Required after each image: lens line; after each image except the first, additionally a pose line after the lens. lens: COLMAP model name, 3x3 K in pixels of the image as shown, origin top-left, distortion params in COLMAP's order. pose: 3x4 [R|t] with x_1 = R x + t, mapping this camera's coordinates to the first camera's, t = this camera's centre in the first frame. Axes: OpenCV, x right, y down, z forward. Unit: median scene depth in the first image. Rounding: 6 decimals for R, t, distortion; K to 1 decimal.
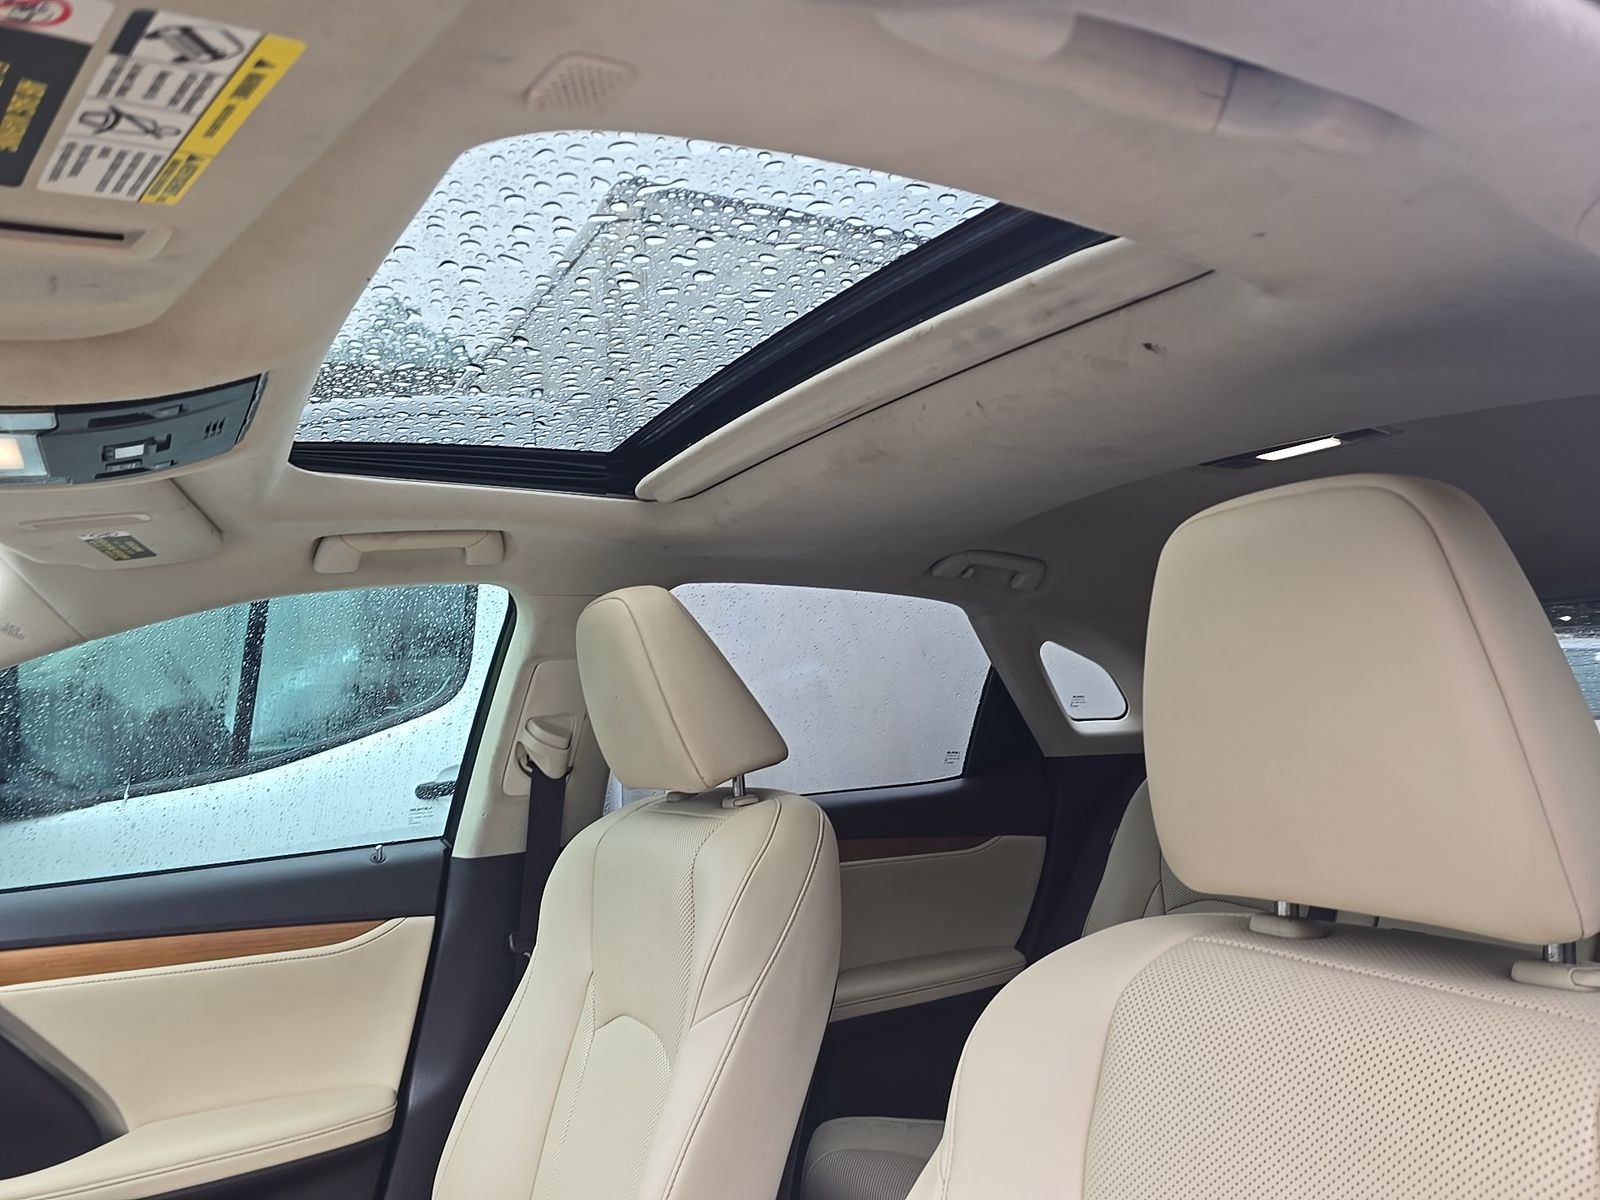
lens RADIAL K [[1054.2, 0, 800.0], [0, 1054.2, 600.0], [0, 0, 1]] dist [0.055108, -0.064616]
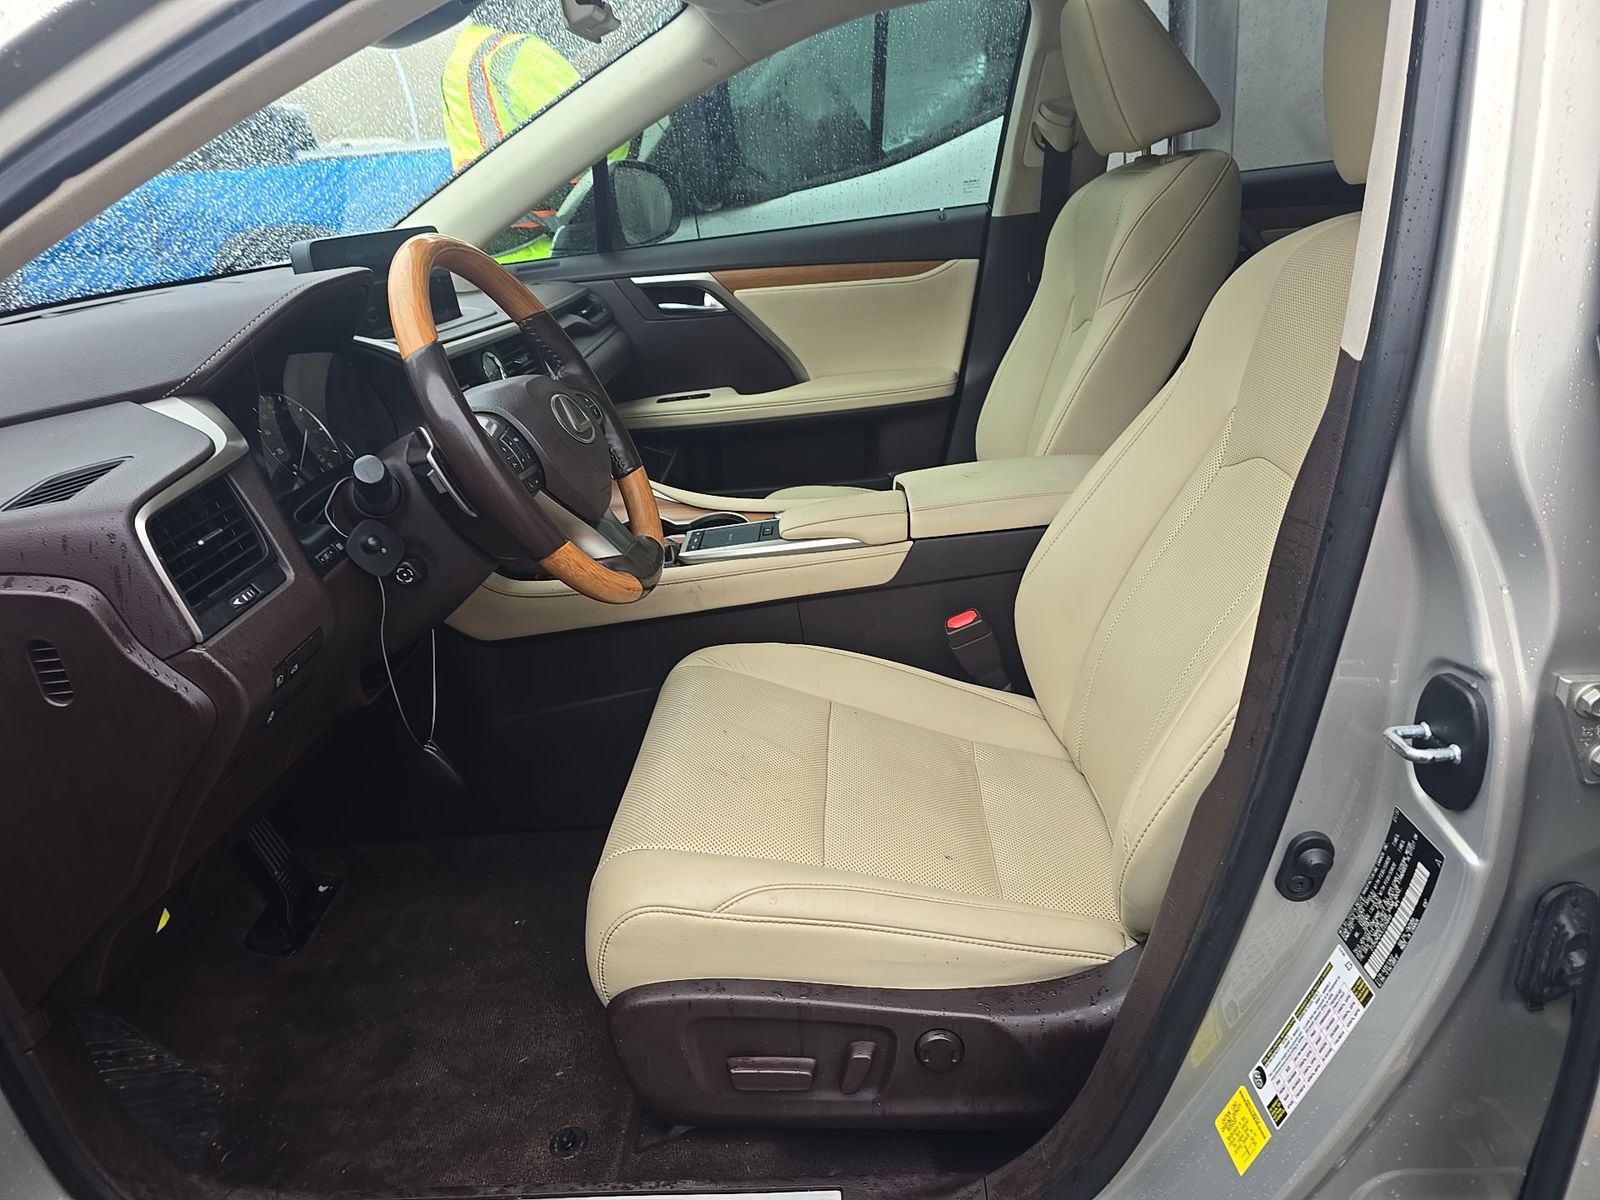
lens RADIAL K [[1054.2, 0, 800.0], [0, 1054.2, 600.0], [0, 0, 1]] dist [0.055108, -0.064616]
pose [[0.830470, 0.176745, -0.528280, 0.289752], [0.116996, 0.871841, 0.475611, -0.010109], [0.544638, -0.456788, 0.703359, -0.342296]]
